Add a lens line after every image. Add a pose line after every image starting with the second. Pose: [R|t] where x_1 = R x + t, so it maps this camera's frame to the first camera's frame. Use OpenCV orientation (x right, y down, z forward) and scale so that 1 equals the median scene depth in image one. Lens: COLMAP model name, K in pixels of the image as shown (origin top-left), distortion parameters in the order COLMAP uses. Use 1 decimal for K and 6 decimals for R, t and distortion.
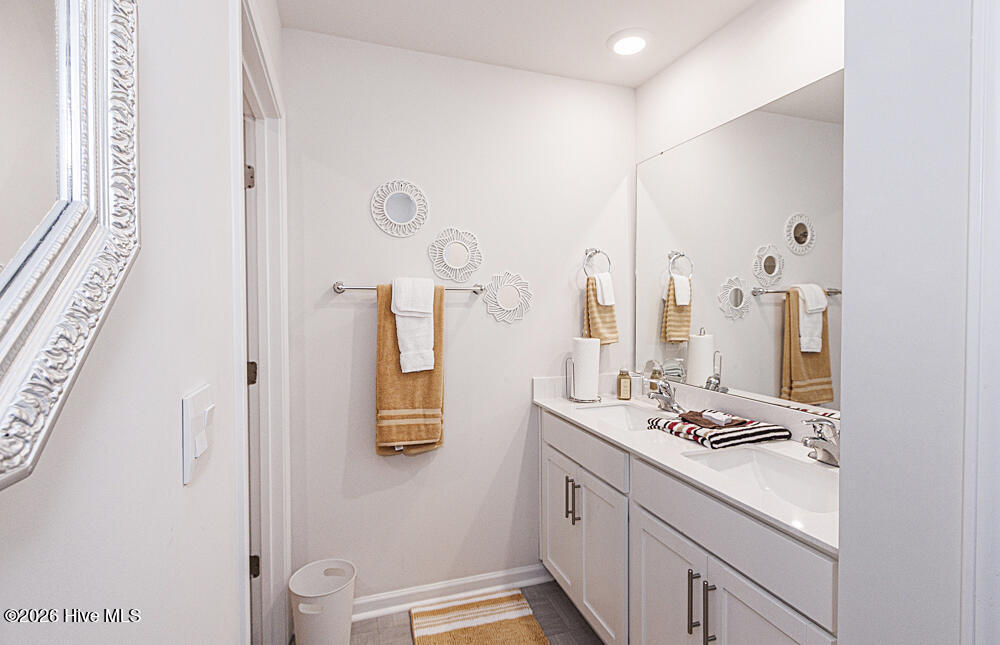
lens RADIAL K [[458.7, 0, 500.2], [0, 458.7, 319.1], [0, 0, 1]] dist [0.010154, -0.003227]
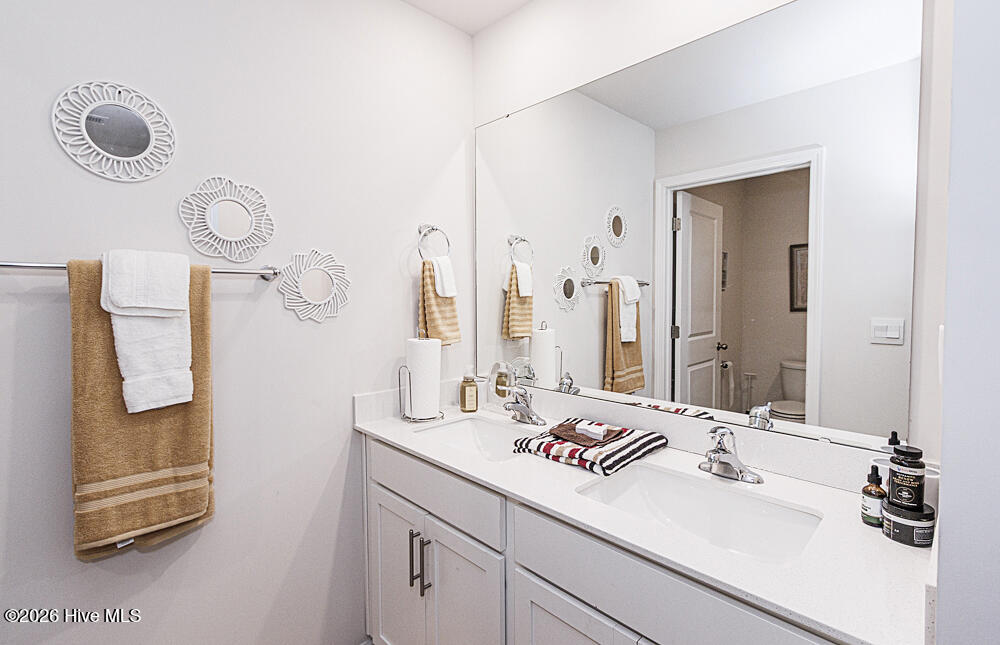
lens RADIAL K [[458.7, 0, 491.4], [0, 458.7, 316.3], [0, 0, 1]] dist [0.010154, -0.003227]
pose [[0.912757, -0.020720, 0.407977, -0.027857], [0.016711, 0.999771, 0.013387, -0.006099], [-0.408161, -0.005402, 0.912894, 0.263528]]
